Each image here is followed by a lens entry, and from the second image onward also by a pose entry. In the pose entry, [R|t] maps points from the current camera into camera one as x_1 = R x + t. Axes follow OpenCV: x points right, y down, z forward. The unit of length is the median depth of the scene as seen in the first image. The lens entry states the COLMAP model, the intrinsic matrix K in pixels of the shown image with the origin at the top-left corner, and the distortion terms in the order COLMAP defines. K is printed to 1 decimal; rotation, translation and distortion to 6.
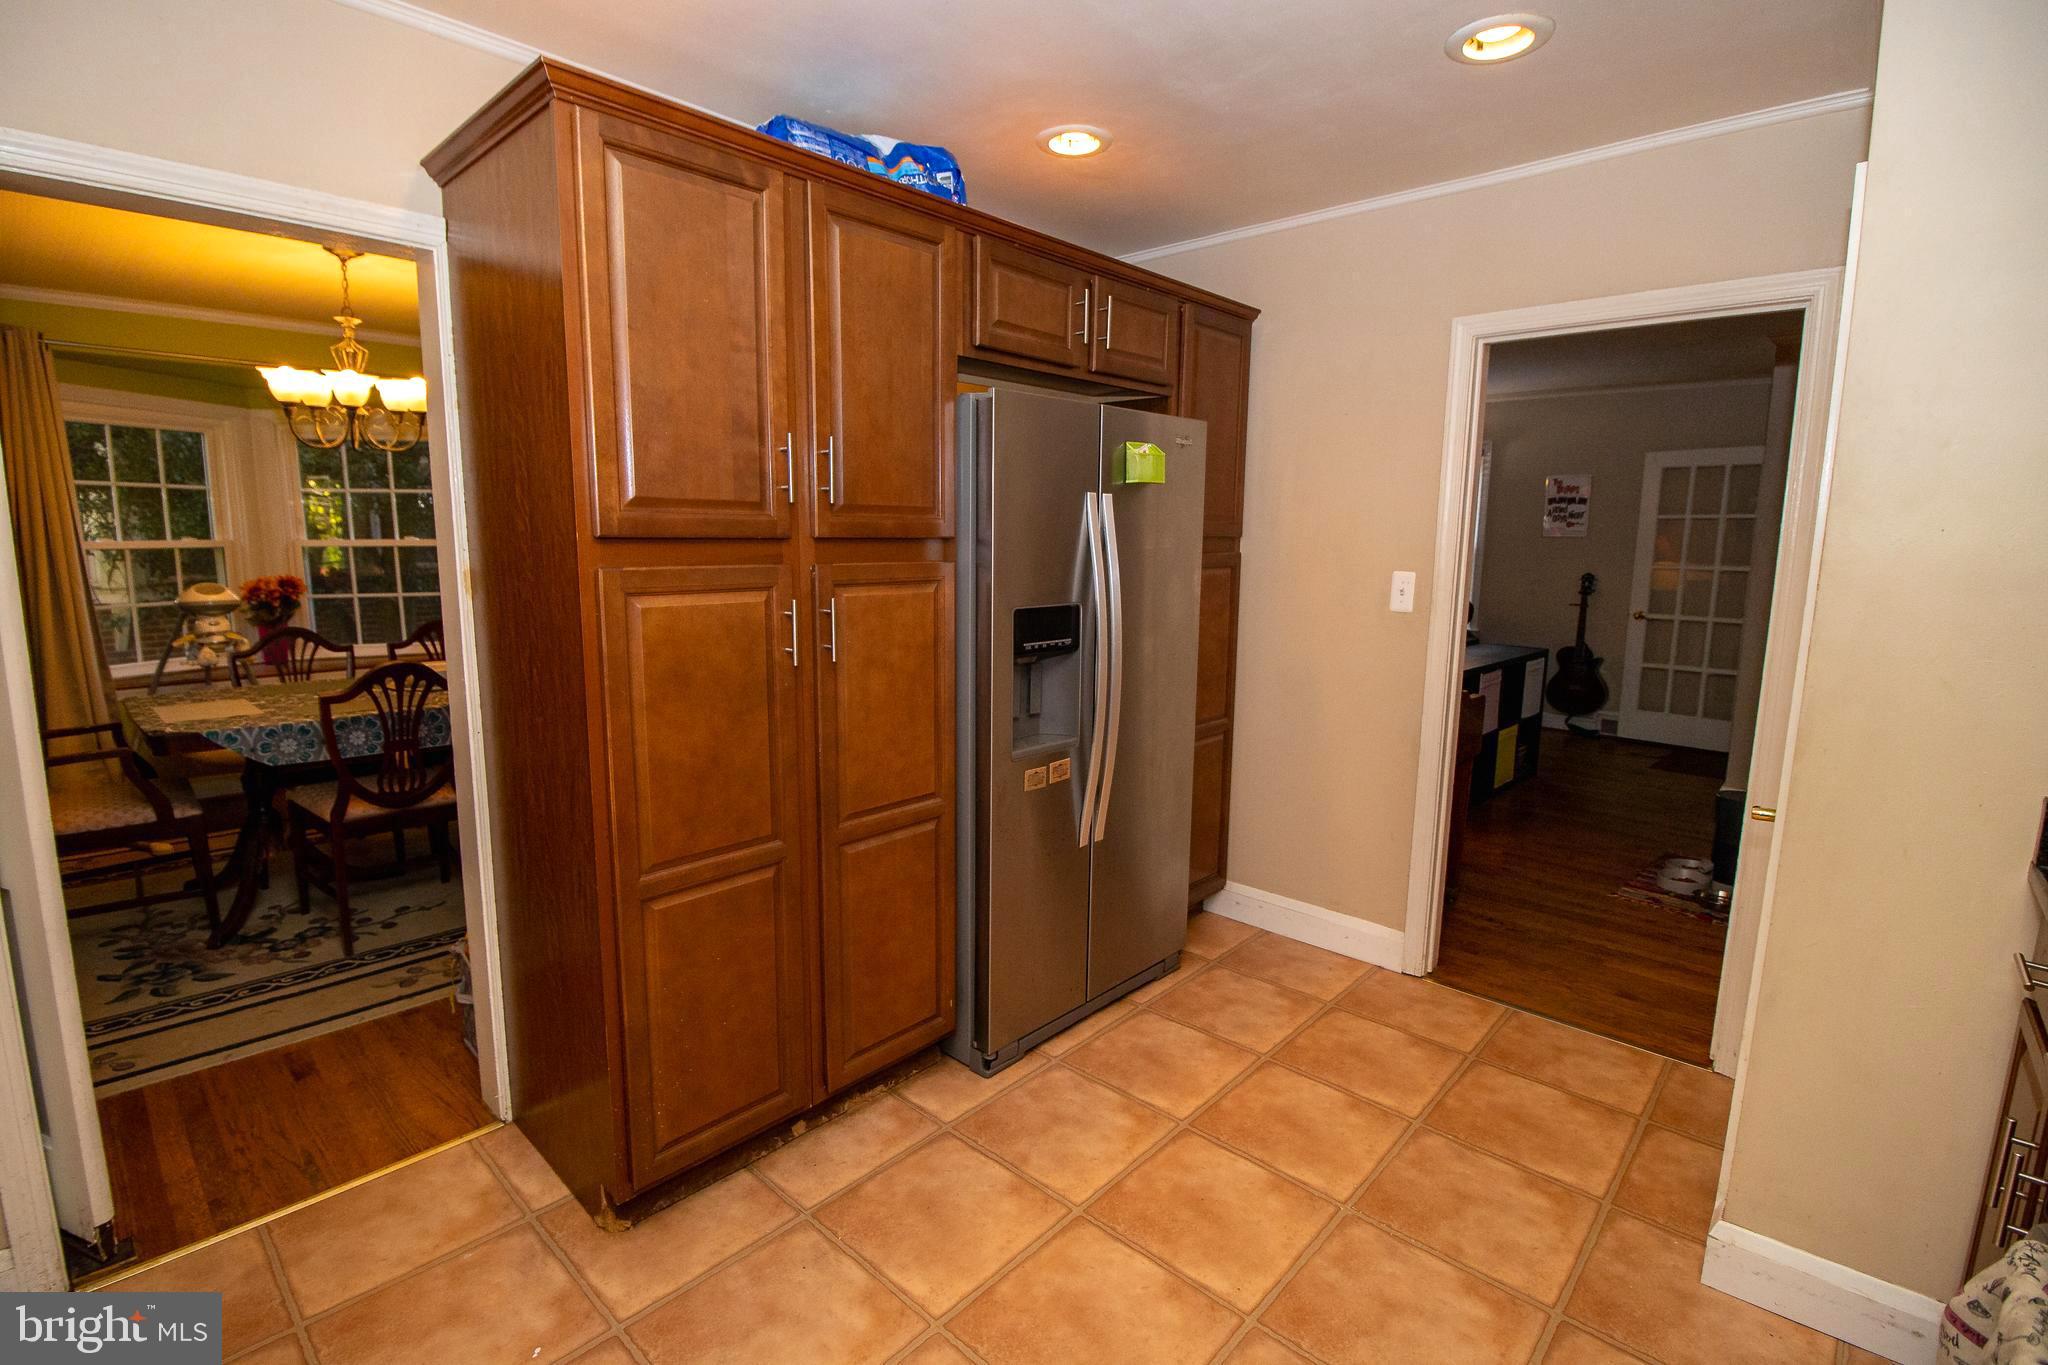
lens RADIAL K [[946.4, 0, 996.8], [0, 946.4, 682.2], [0, 0, 1]] dist [-0.005825, -0.006103]
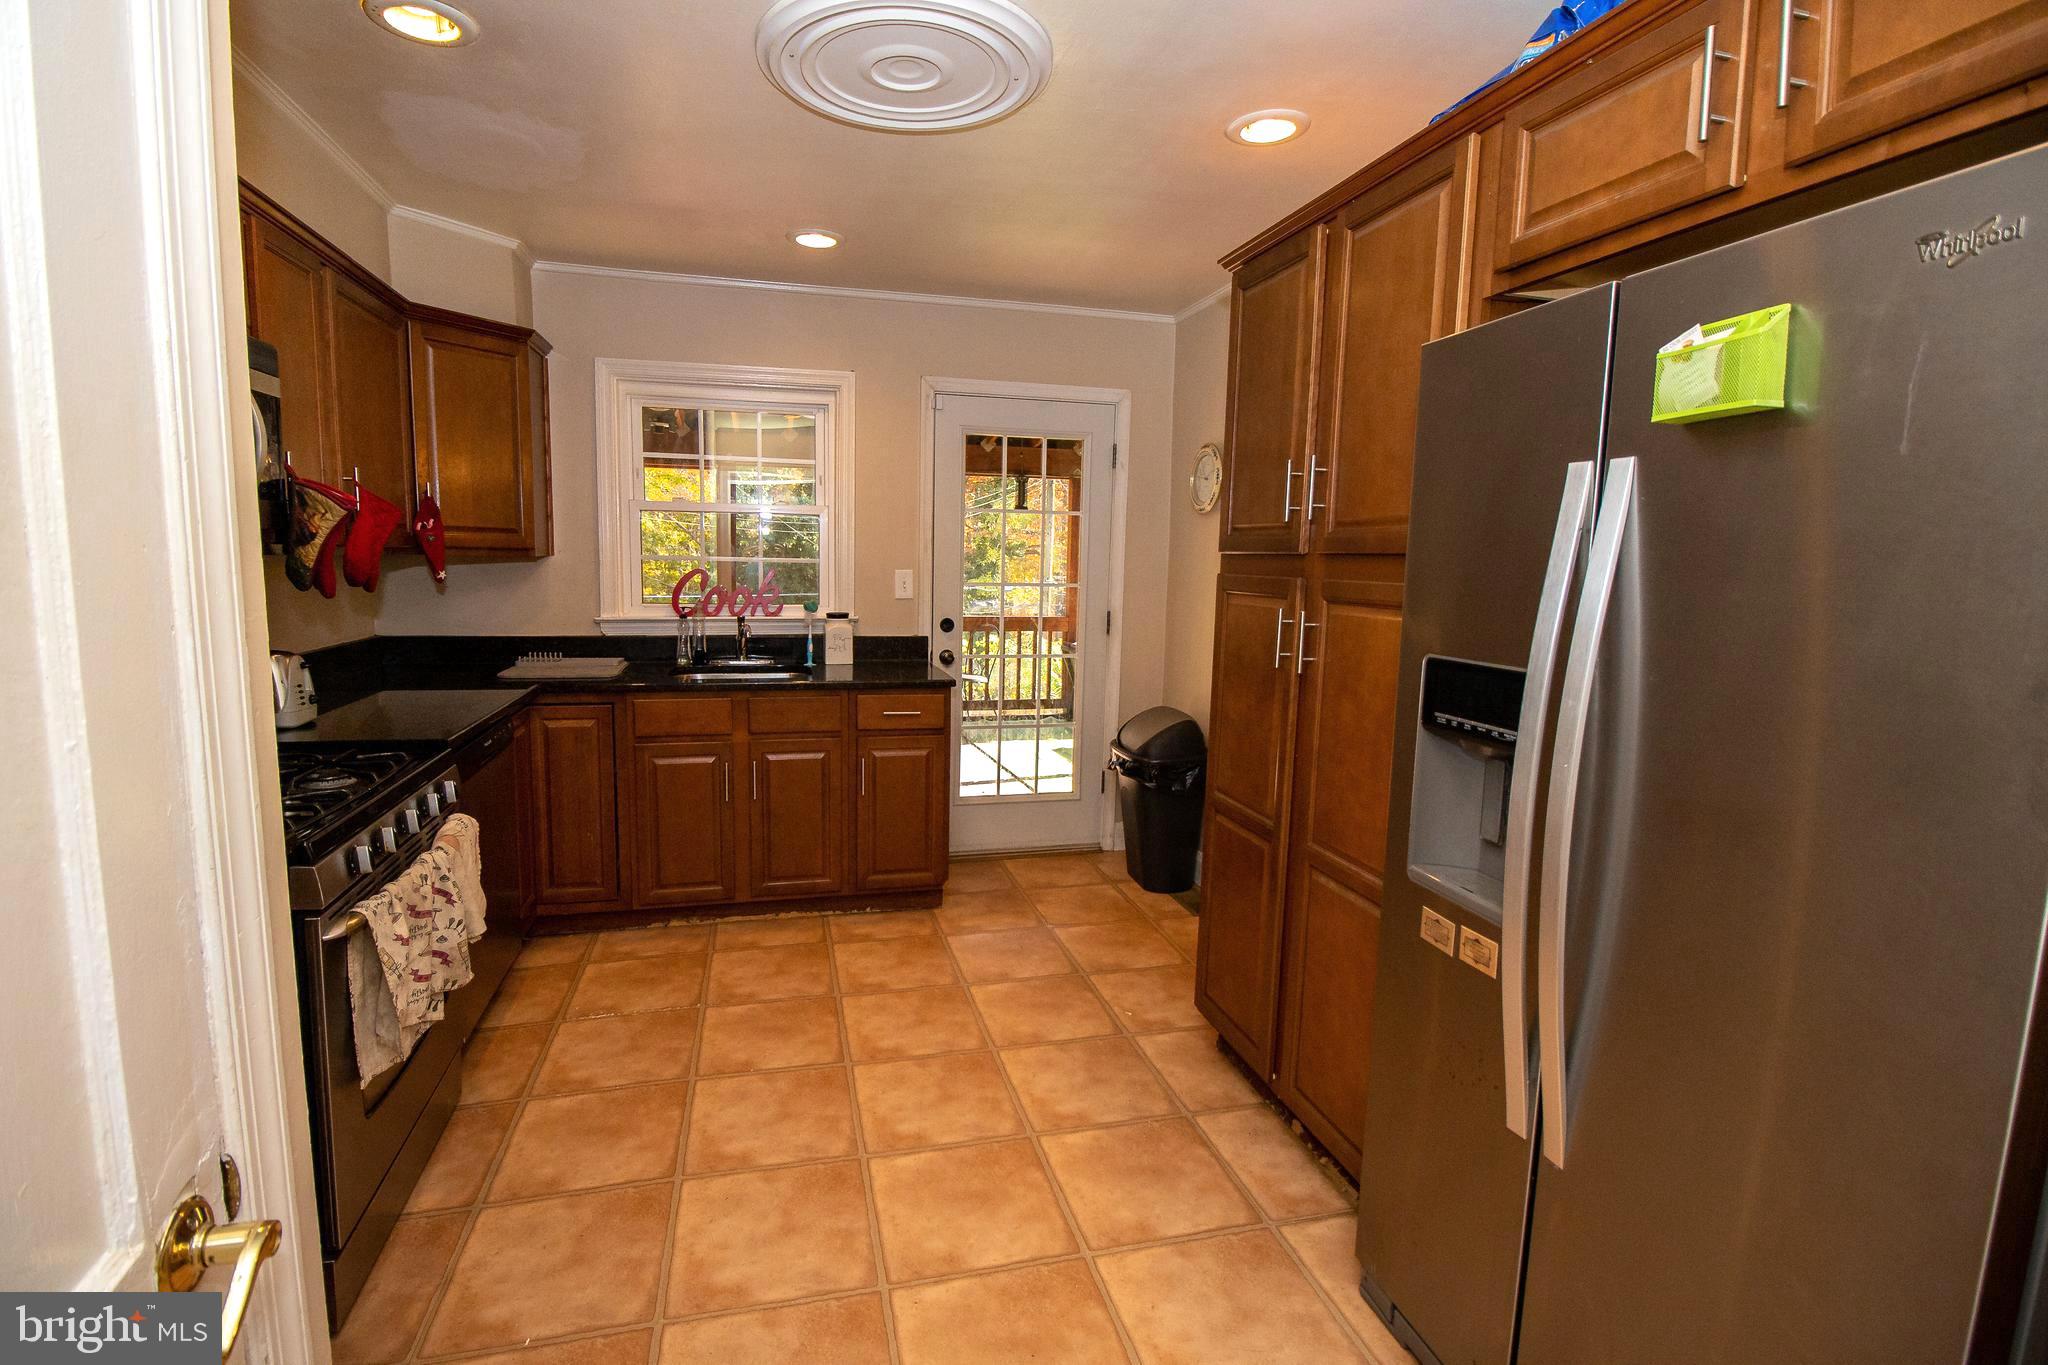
lens RADIAL K [[946.4, 0, 1006.8], [0, 946.4, 682.5], [0, 0, 1]] dist [-0.005825, -0.006103]
pose [[-0.533280, 0.091661, -0.840958, 0.783775], [-0.162707, 0.964437, 0.208297, -0.157832], [0.830144, 0.247911, -0.499401, 1.137356]]
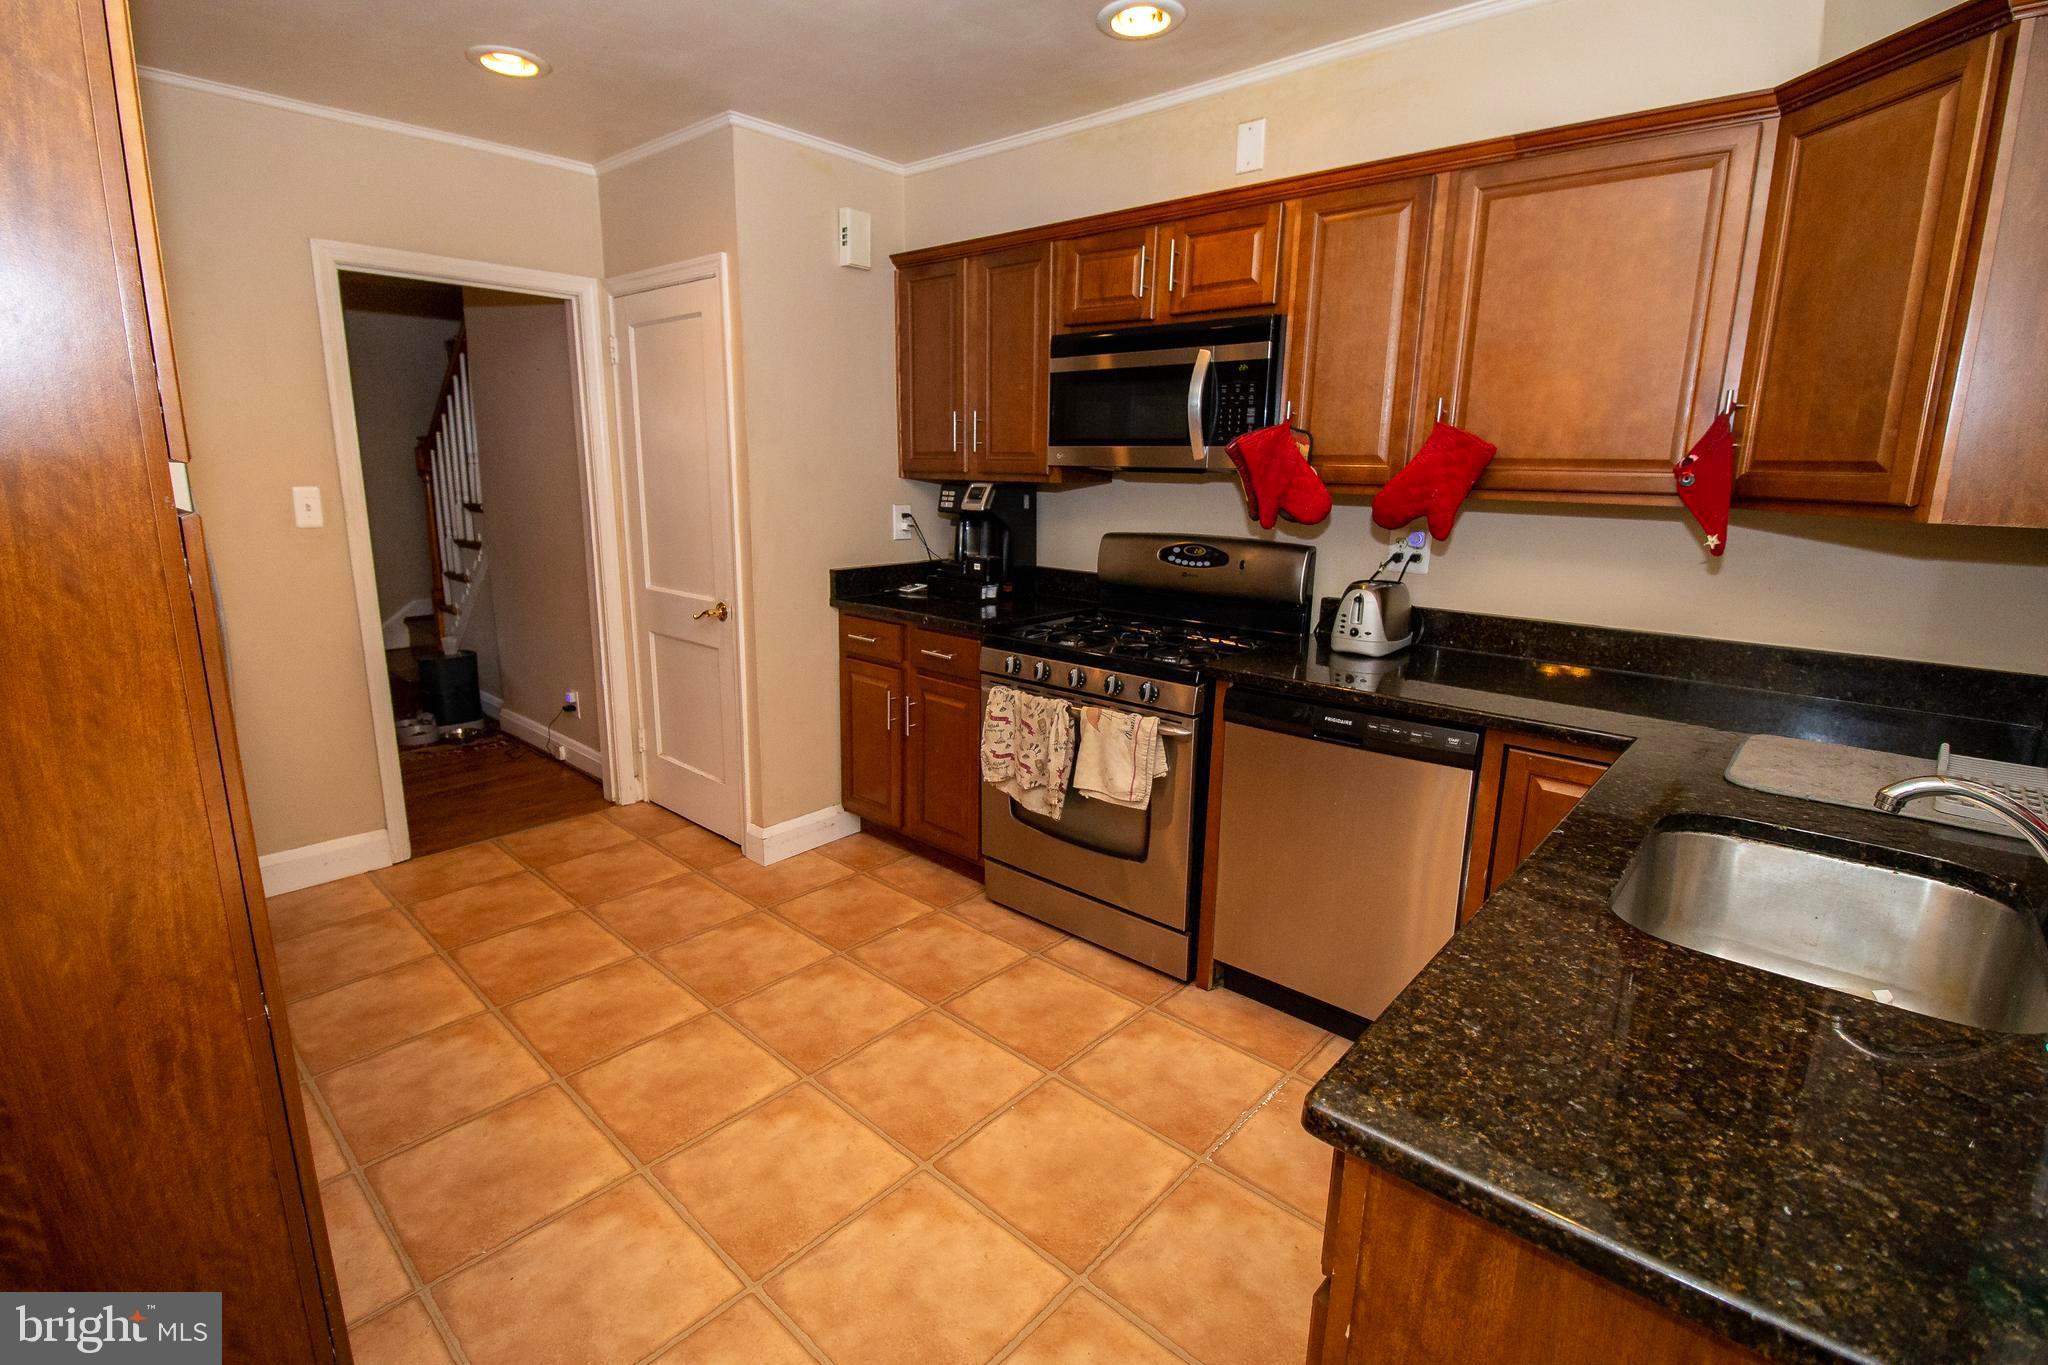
lens RADIAL K [[946.4, 0, 1016.4], [0, 946.4, 676.1], [0, 0, 1]] dist [-0.005825, -0.006103]
pose [[-0.021118, -0.232399, 0.972391, -0.794819], [0.141948, 0.962058, 0.233013, -0.064802], [-0.989649, 0.142950, 0.012672, 0.352812]]
